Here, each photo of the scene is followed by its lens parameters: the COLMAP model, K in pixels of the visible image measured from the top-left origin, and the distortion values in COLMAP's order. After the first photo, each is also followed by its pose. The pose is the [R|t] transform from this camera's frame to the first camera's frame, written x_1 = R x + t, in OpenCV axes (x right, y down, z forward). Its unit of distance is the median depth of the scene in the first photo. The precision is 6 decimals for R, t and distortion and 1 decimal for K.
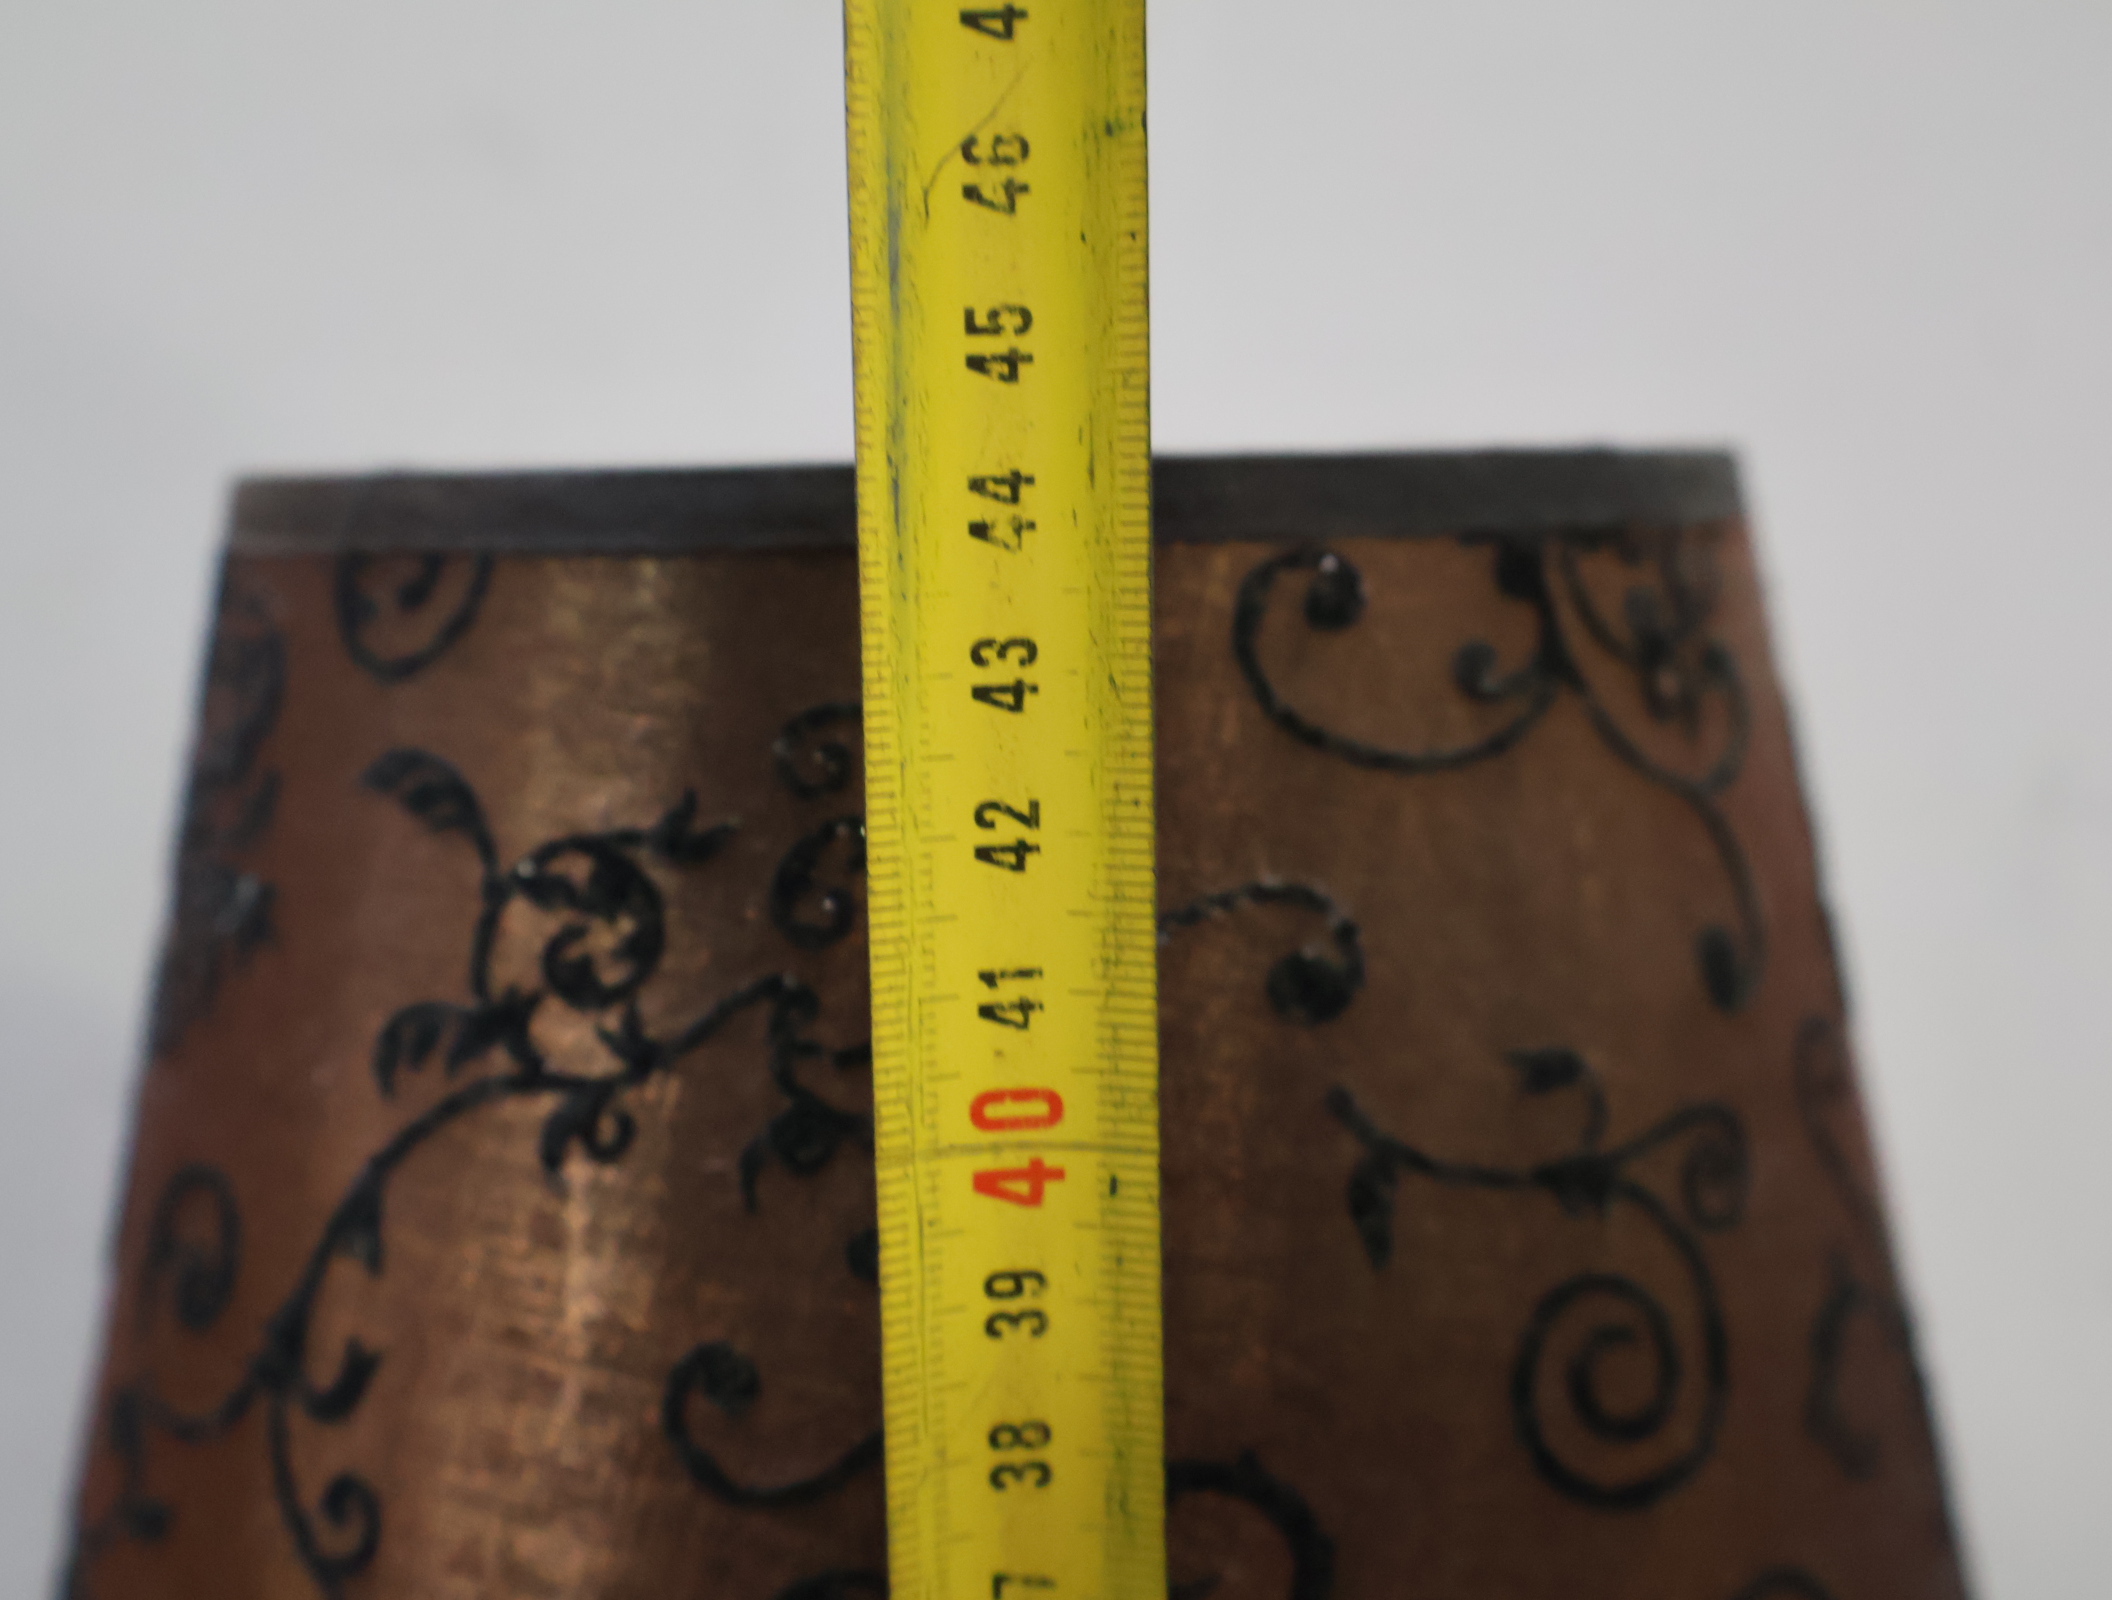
lens RADIAL K [[2380.9, 0, 1062.3], [0, 2380.9, 809.2], [0, 0, 1]] dist [-0.016033, 0.005200]
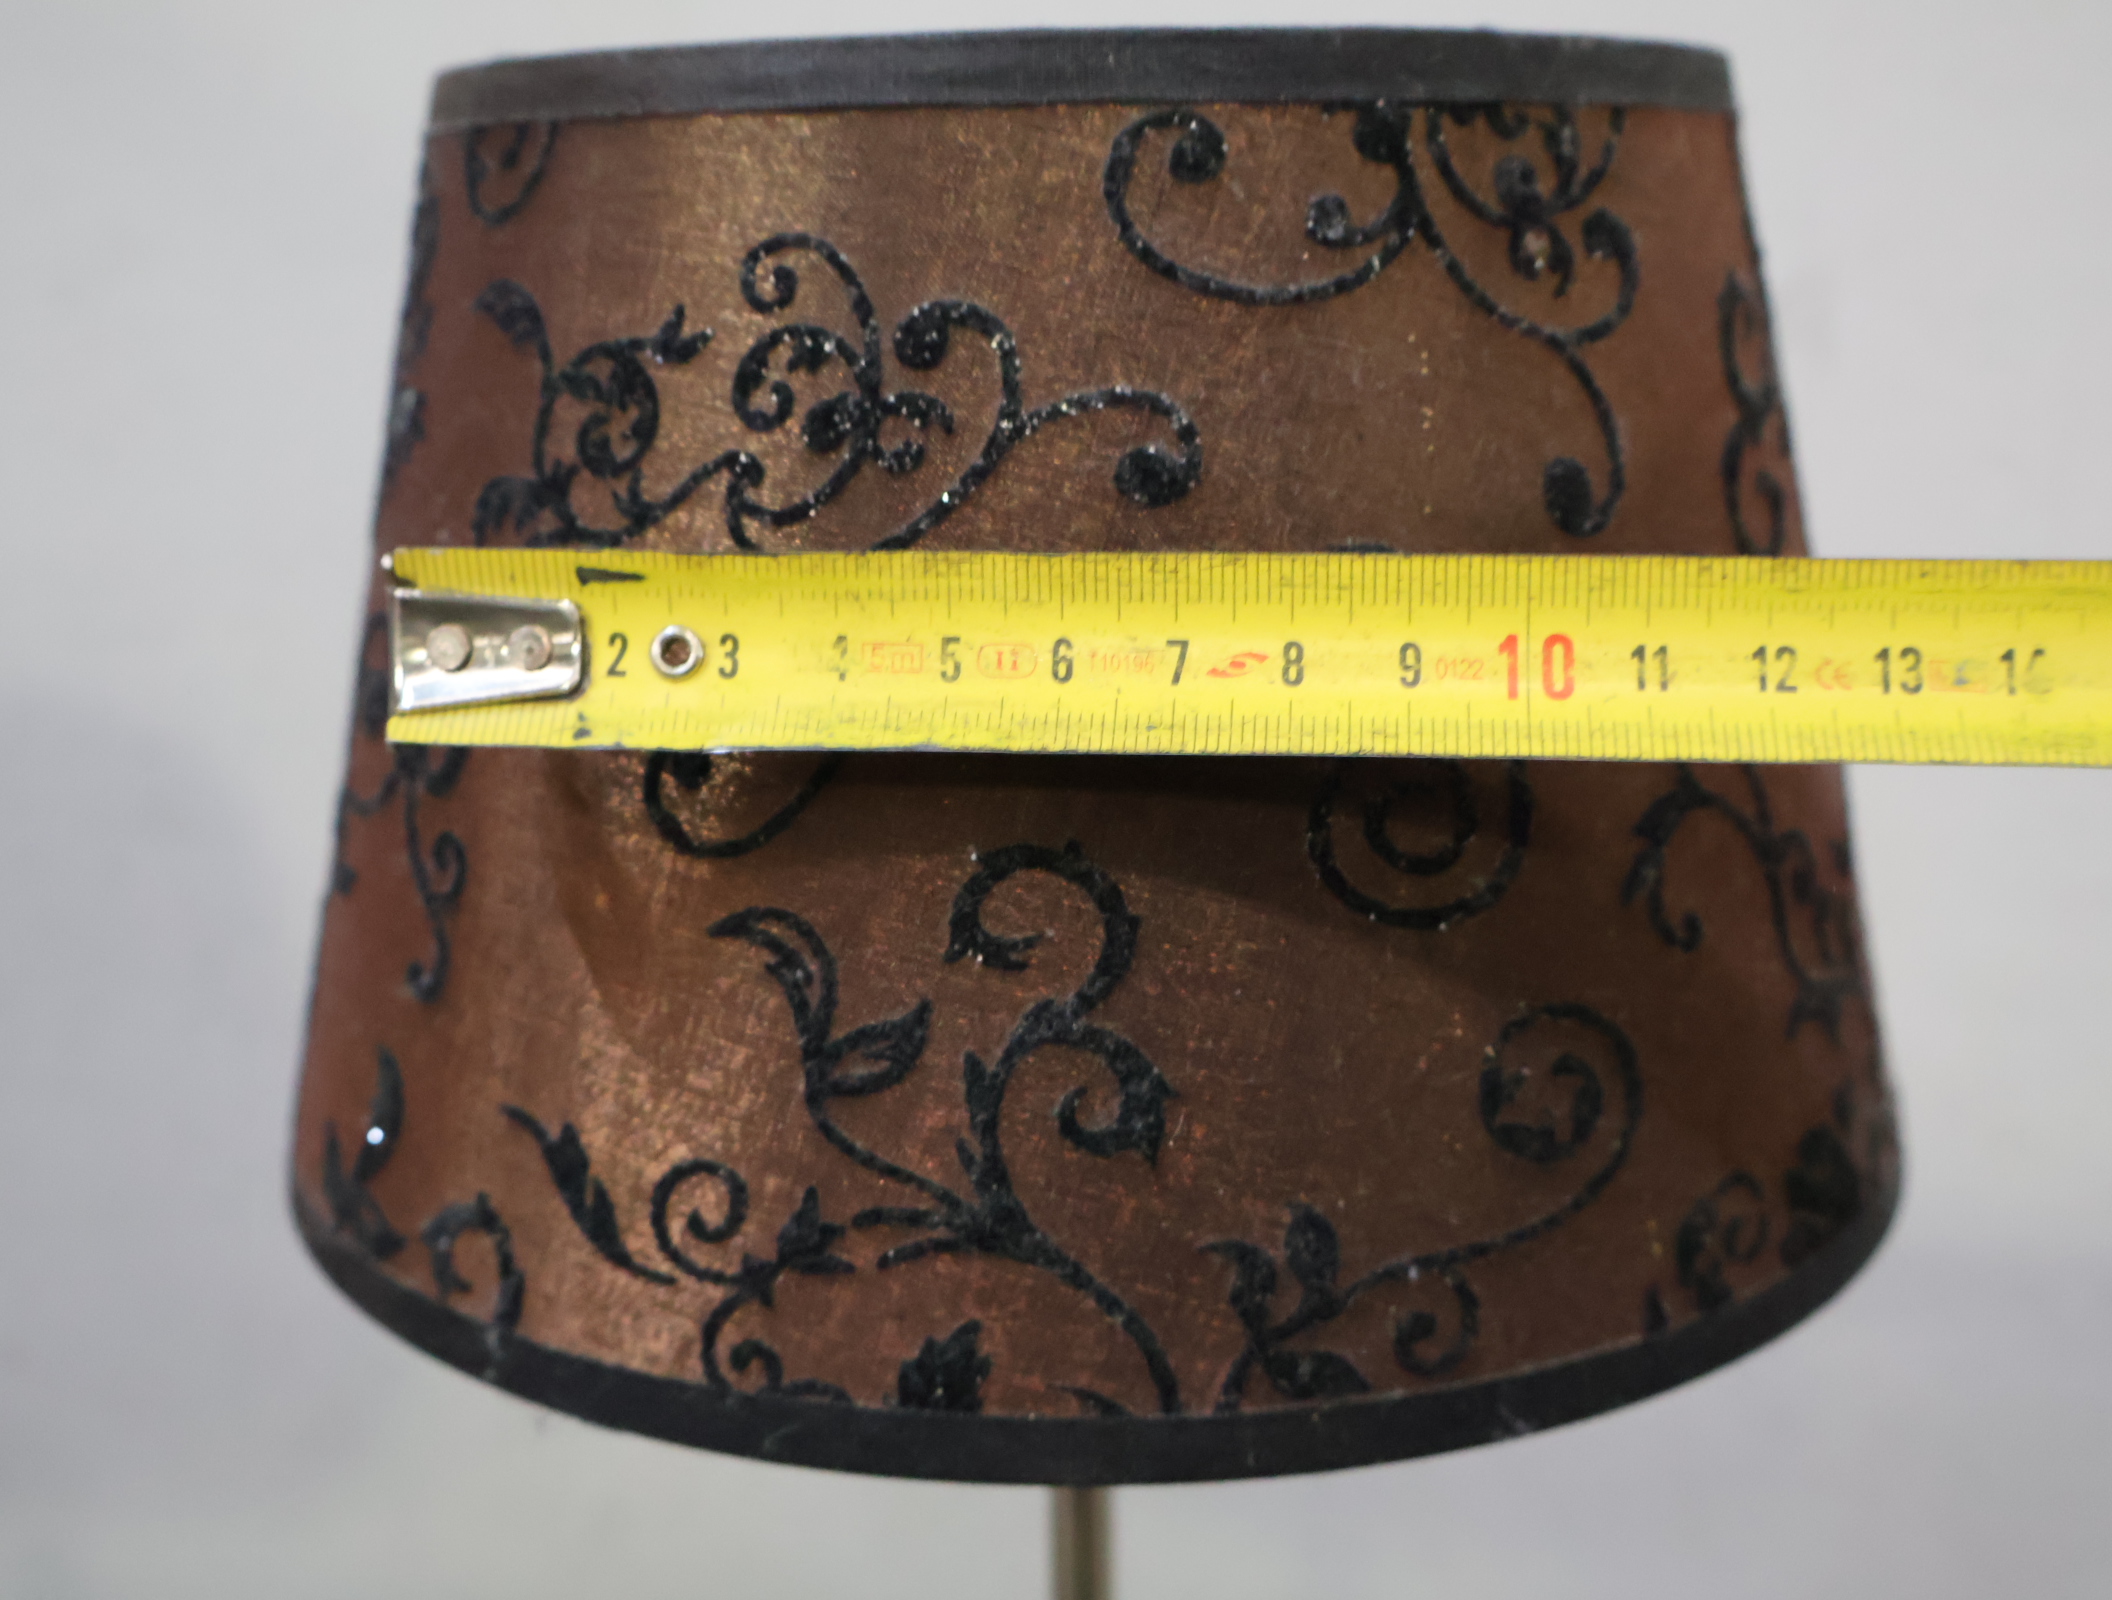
lens RADIAL K [[2380.9, 0, 1062.3], [0, 2380.9, 809.2], [0, 0, 1]] dist [-0.016033, 0.005200]
pose [[0.969847, 0.061378, -0.235860, 0.352326], [-0.034443, 0.992574, 0.116668, 0.101284], [0.241269, -0.105027, 0.964758, -0.206007]]
